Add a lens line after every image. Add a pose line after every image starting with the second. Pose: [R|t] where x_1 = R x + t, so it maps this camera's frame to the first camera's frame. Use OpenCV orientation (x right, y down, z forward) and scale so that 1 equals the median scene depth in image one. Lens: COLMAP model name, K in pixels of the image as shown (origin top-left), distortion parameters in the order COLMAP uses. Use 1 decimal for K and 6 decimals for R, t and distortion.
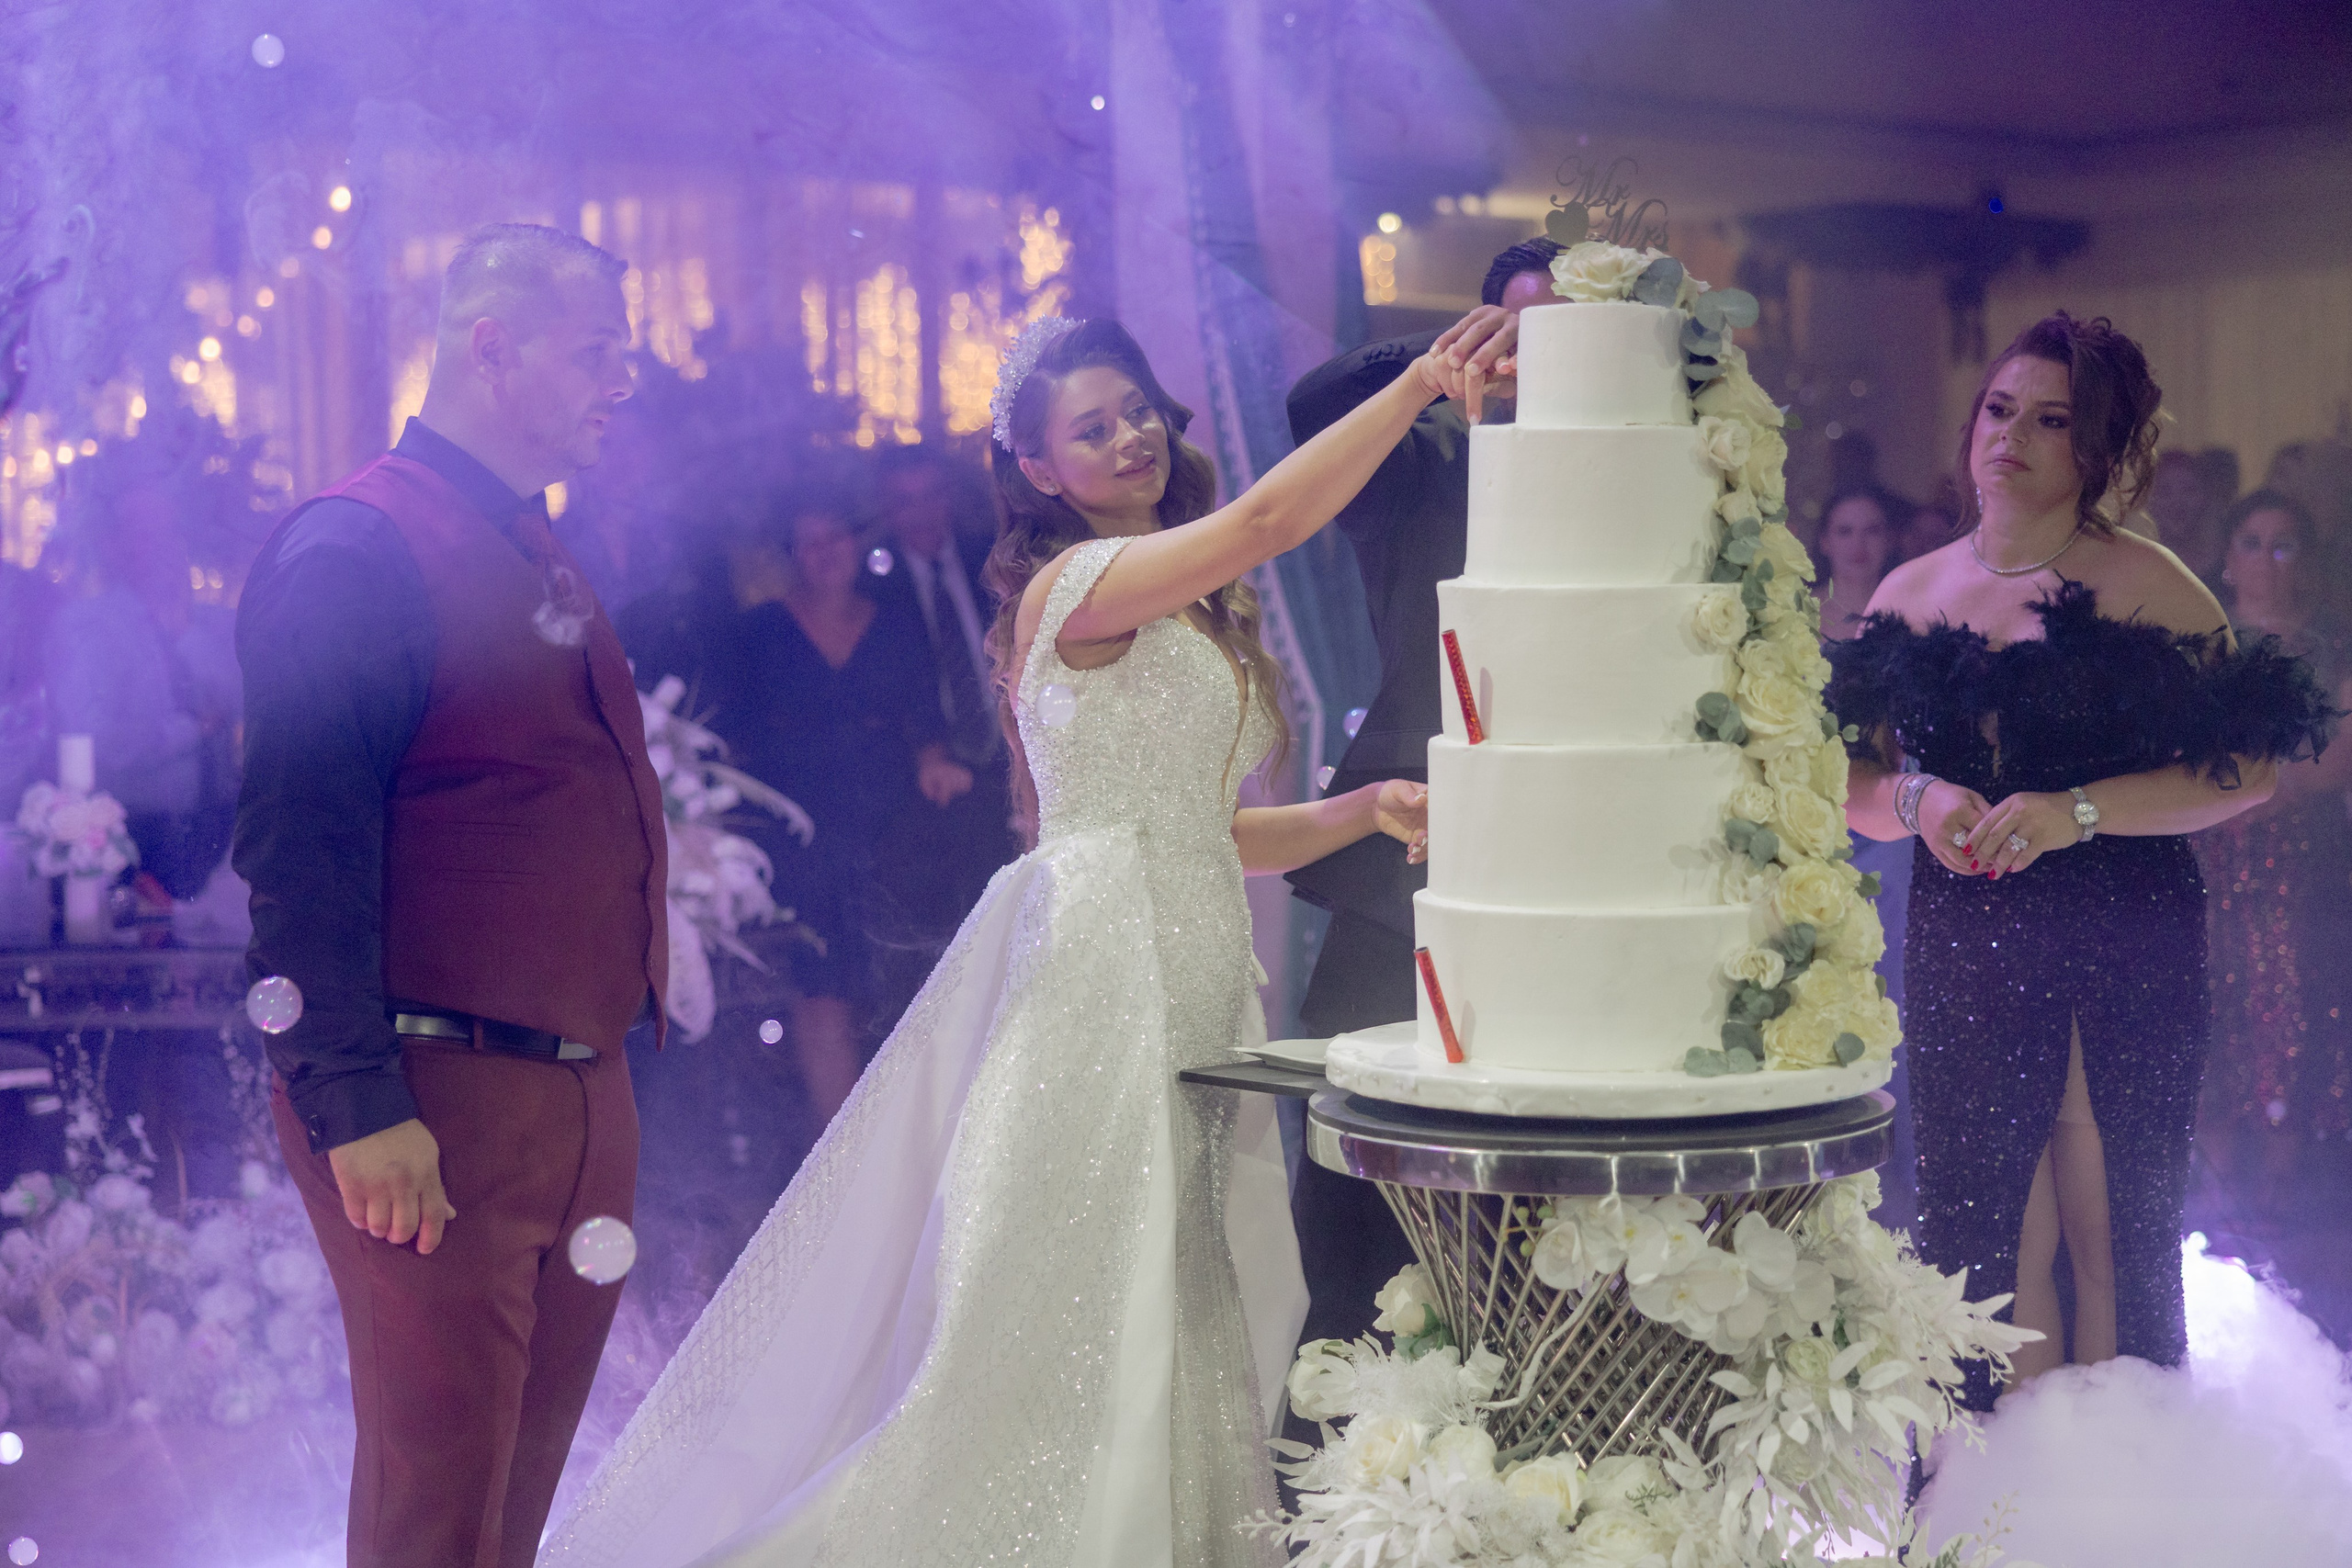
lens RADIAL K [[3744.3, 0, 1160.8], [0, 3744.3, 777.9], [0, 0, 1]] dist [-0.012304, 0.000000]
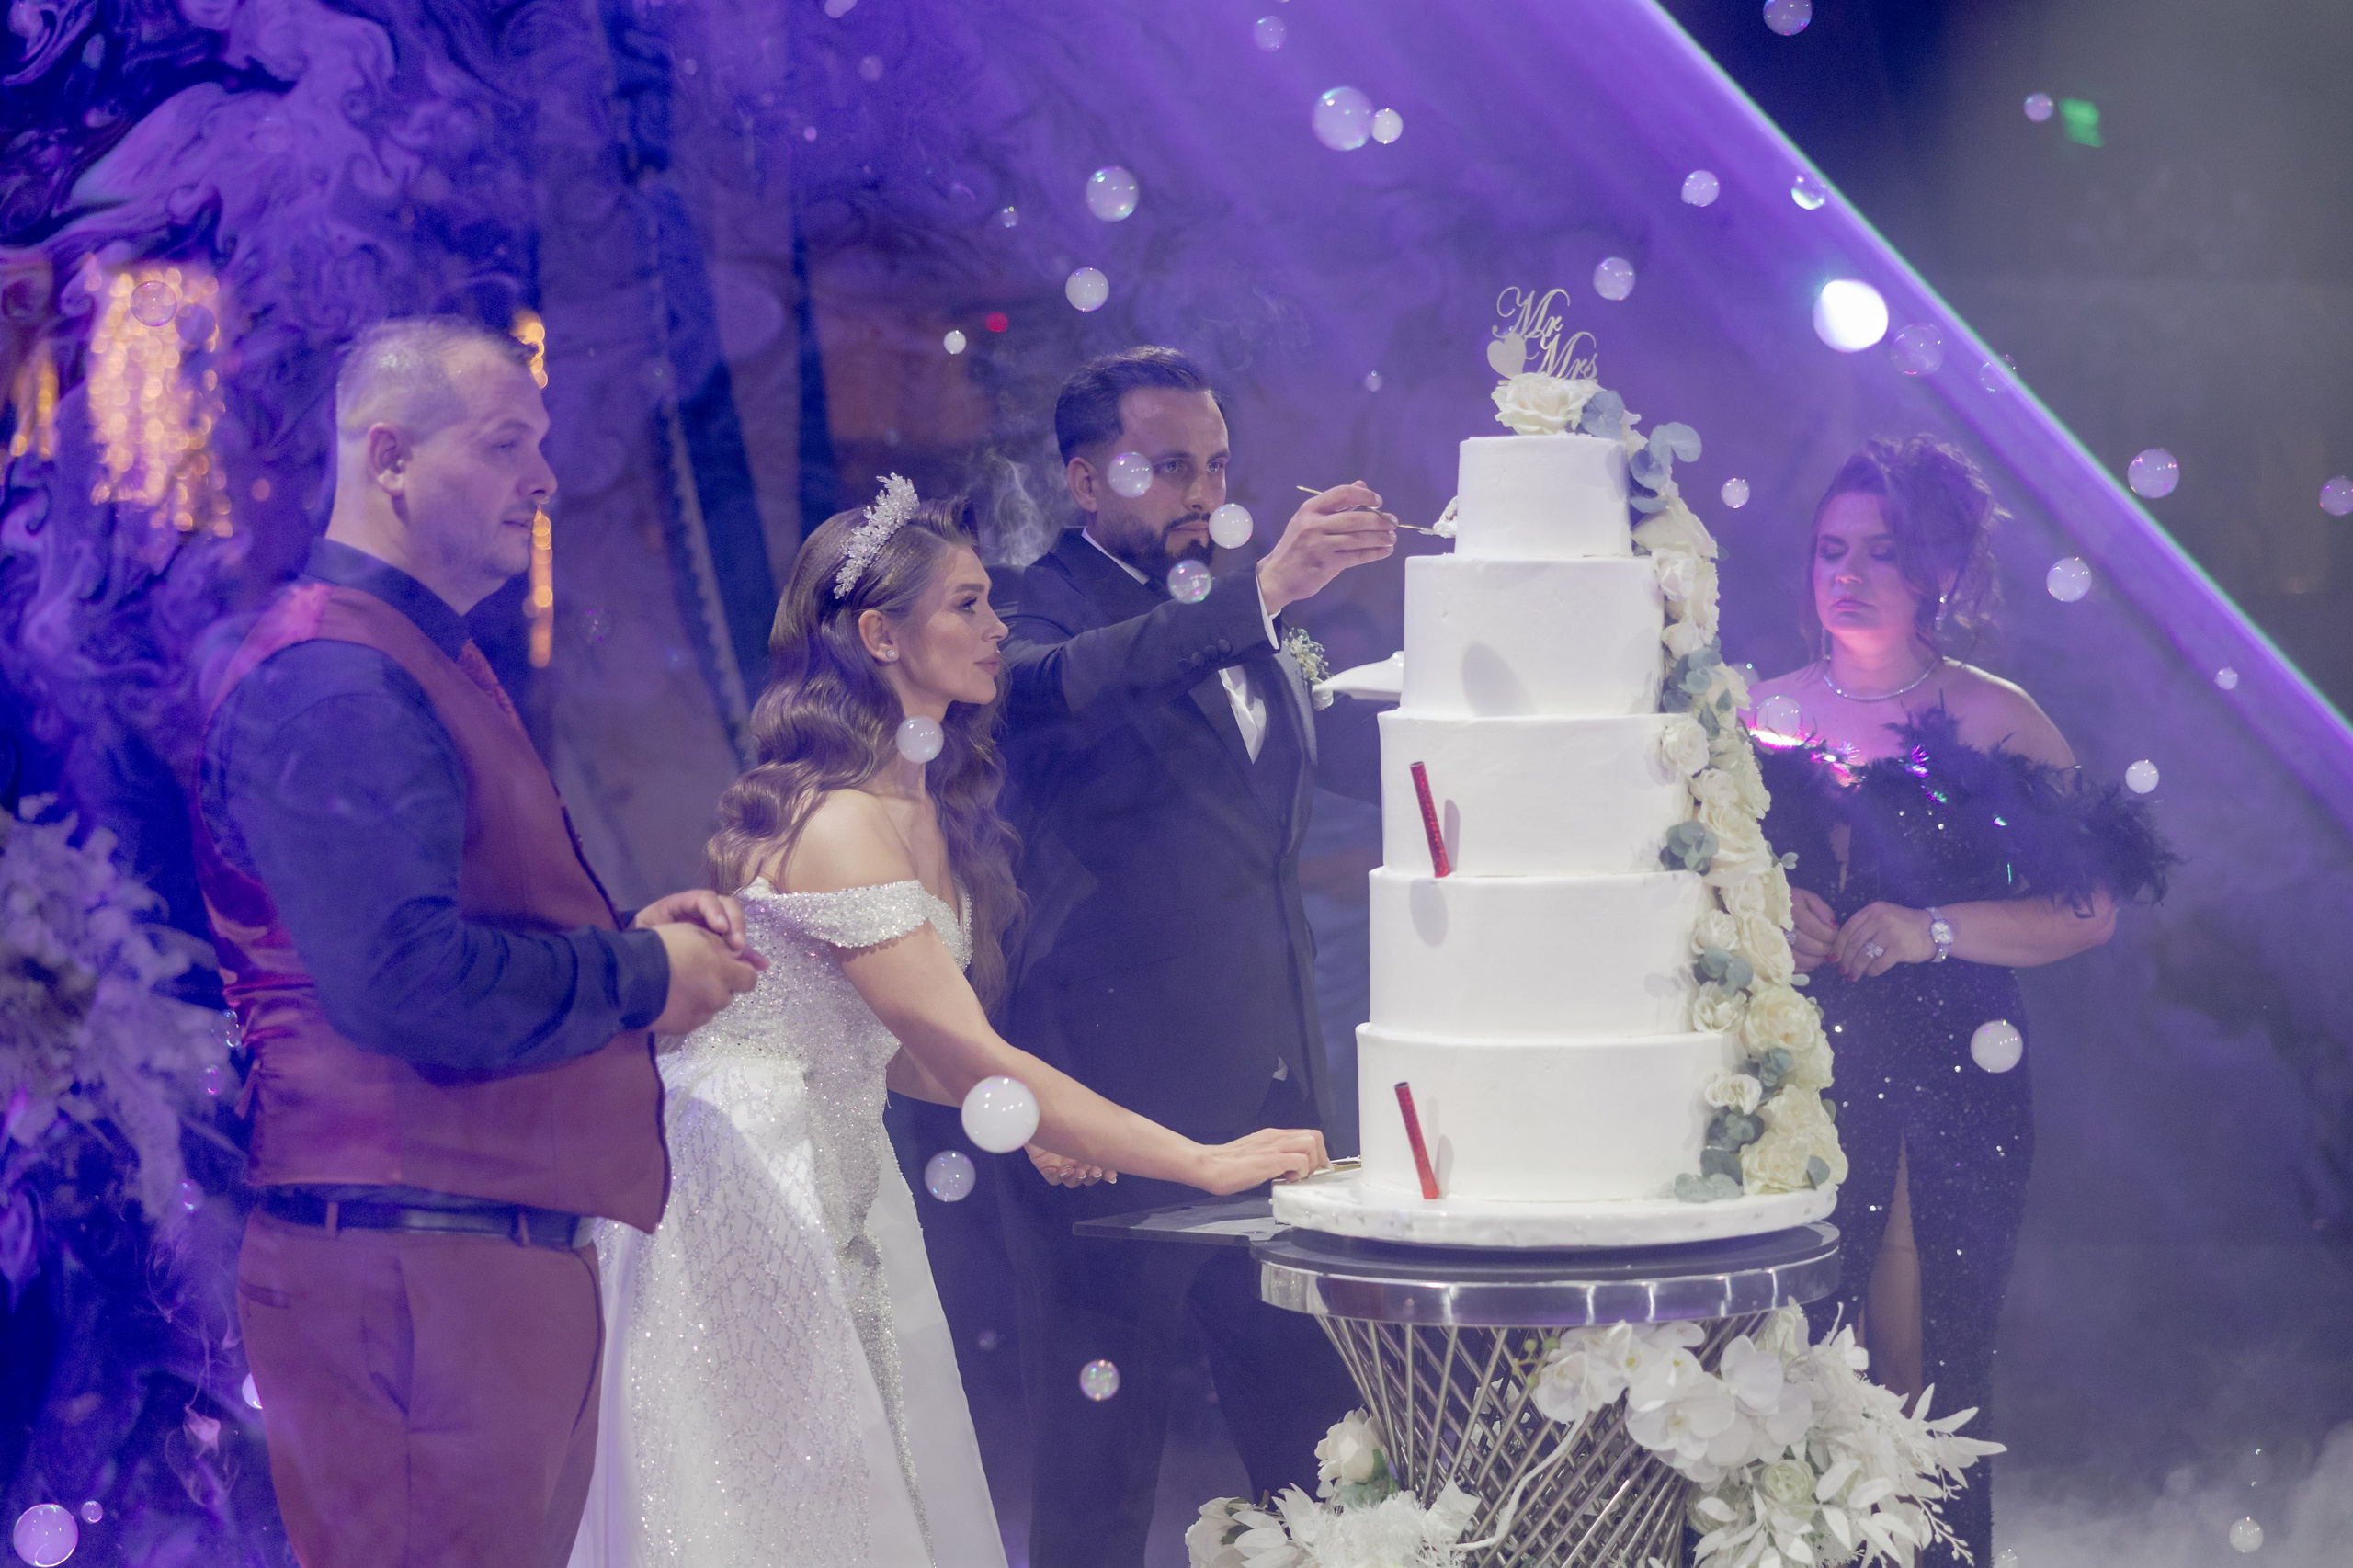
lens RADIAL K [[4444.0, 0, 1183.9], [0, 4444.0, 767.5], [0, 0, 1]] dist [0.020916, 0.000000]
pose [[0.970804, -0.007363, 0.239760, -0.263527], [0.016898, 0.999145, -0.037738, 0.005350], [-0.239277, 0.040688, 0.970098, -0.128173]]
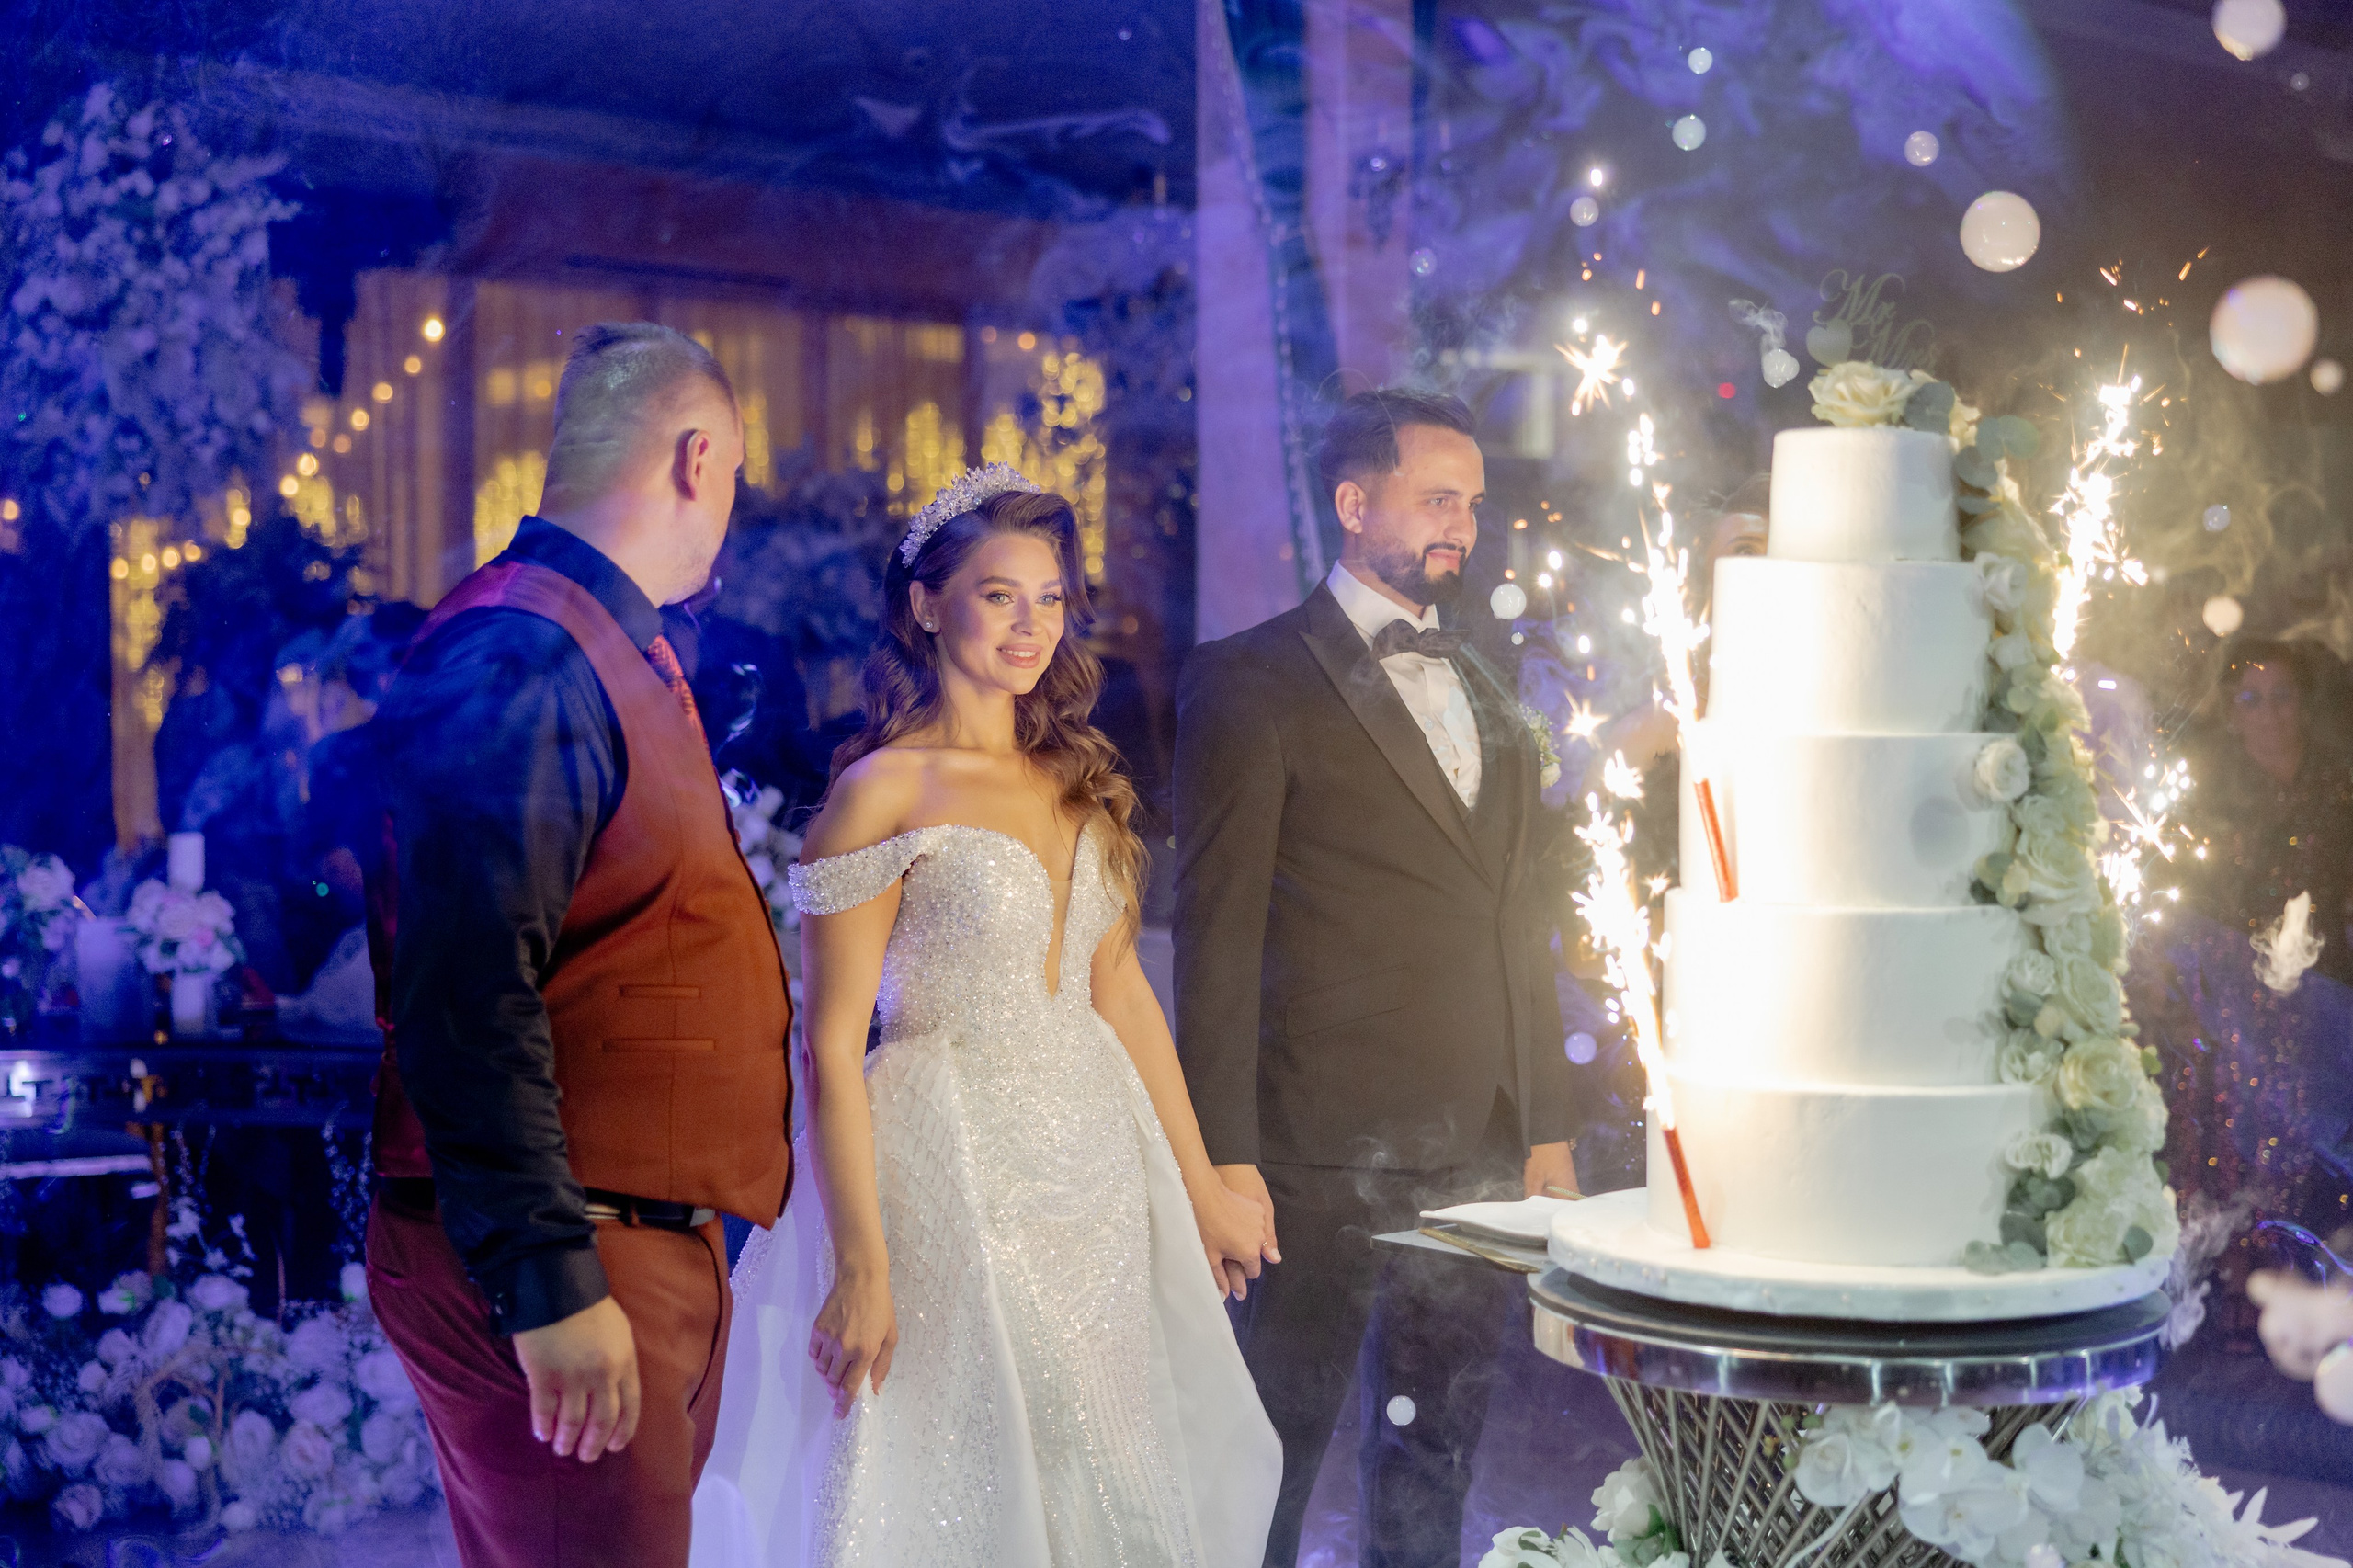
lens RADIAL K [[3316.7, 0, 1166.3], [0, 3316.7, 773.0], [0, 0, 1]] dist [0.000000, 0.000000]
pose [[0.999761, 0.019785, 0.009348, -0.061960], [-0.019517, 0.999419, -0.027938, -0.015276], [-0.009895, 0.027748, 0.999566, 0.182809]]
